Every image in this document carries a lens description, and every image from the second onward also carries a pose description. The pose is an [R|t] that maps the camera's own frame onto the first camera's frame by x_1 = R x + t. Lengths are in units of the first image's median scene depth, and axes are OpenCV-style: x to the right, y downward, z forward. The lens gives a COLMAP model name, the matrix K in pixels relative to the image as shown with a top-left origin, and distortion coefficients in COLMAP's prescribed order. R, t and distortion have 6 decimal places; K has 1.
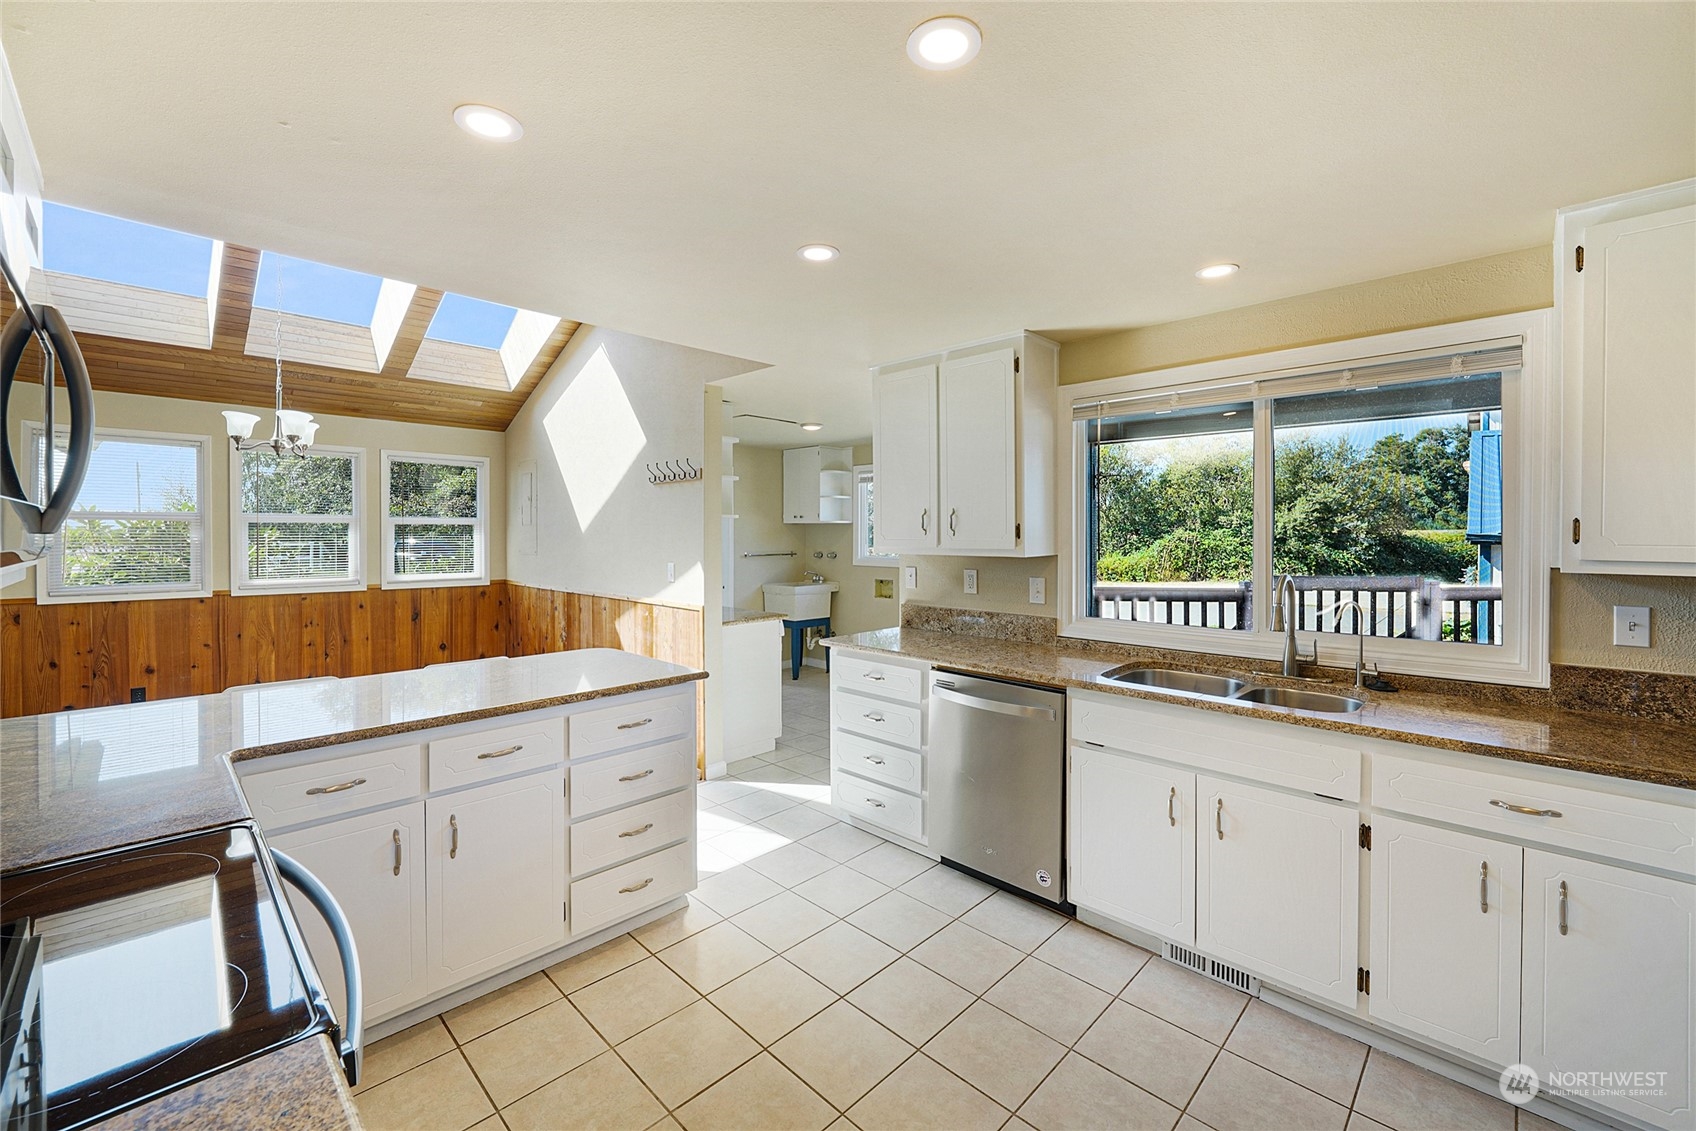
lens RADIAL K [[699.2, 0, 853.3], [0, 699.2, 550.6], [0, 0, 1]] dist [-0.009385, -0.001529]
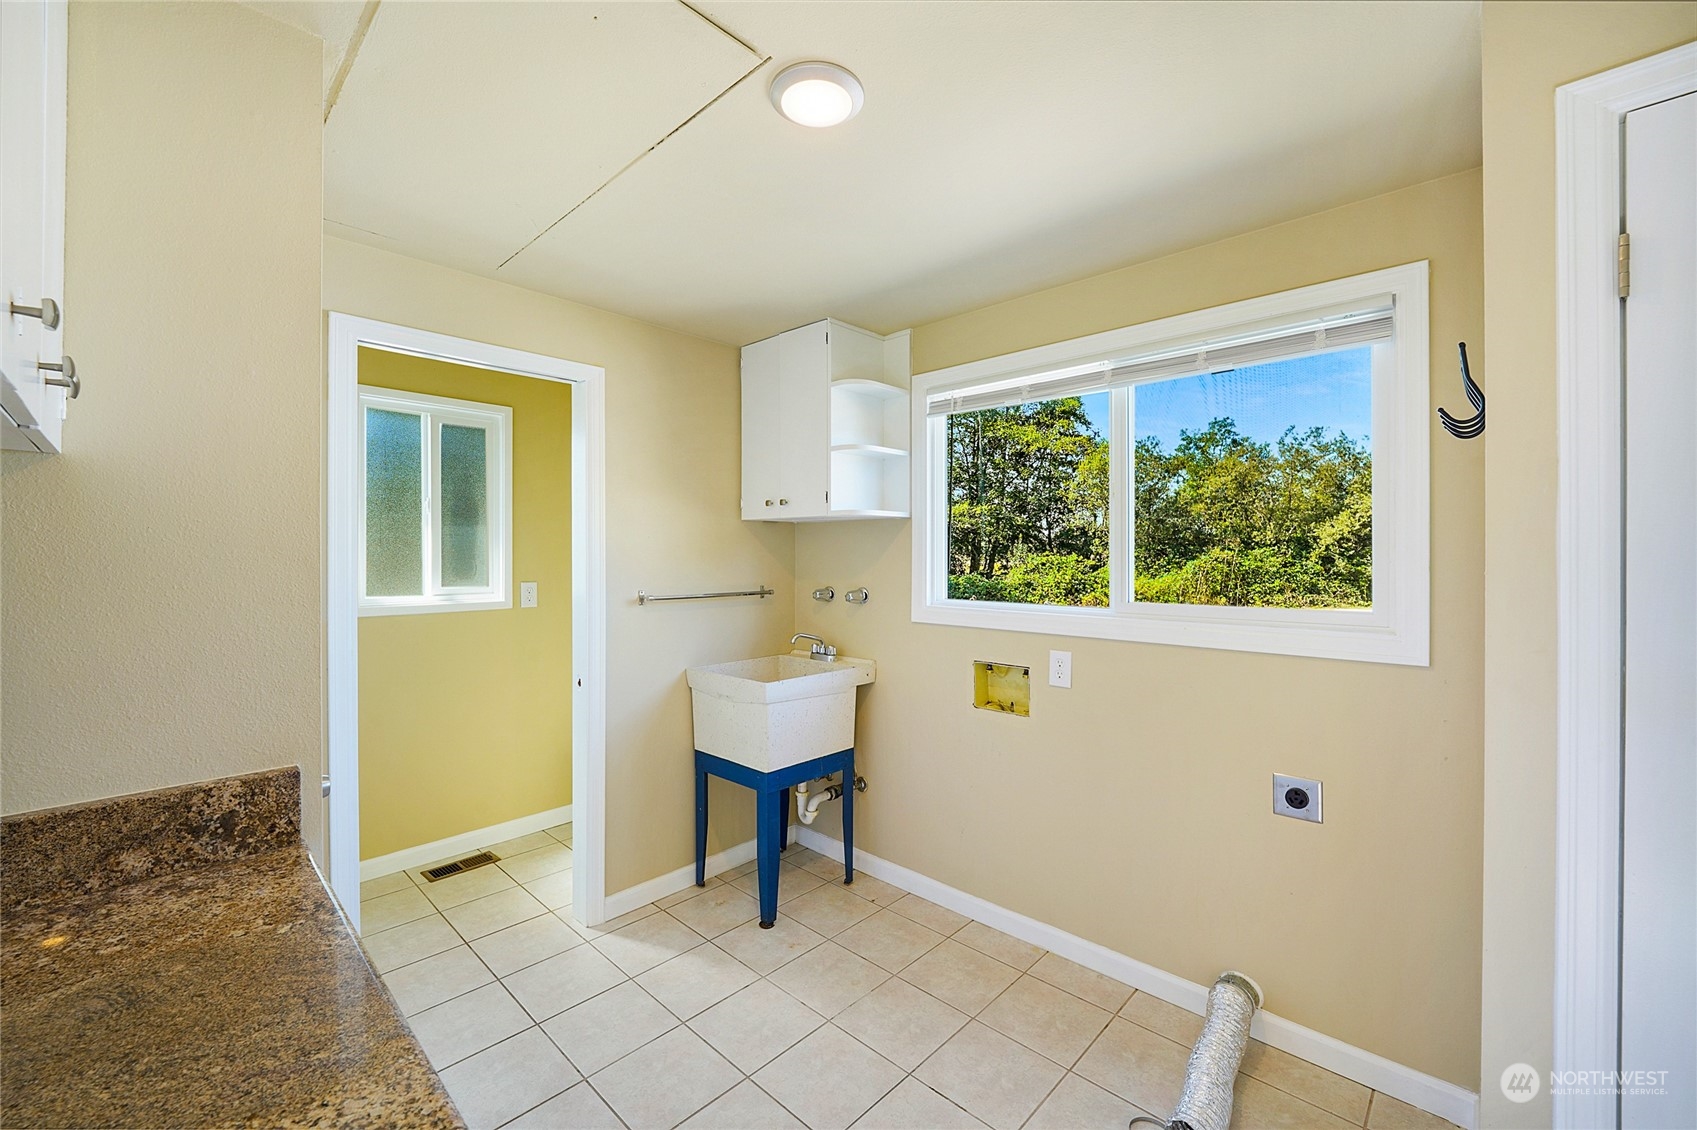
lens RADIAL K [[699.6, 0, 842.8], [0, 699.6, 560.8], [0, 0, 1]] dist [-0.009385, -0.001529]
pose [[0.999956, -0.001379, 0.009331, -0.042461], [0.001527, 0.999872, -0.015919, -0.007526], [-0.009308, 0.015932, 0.999830, 0.576092]]
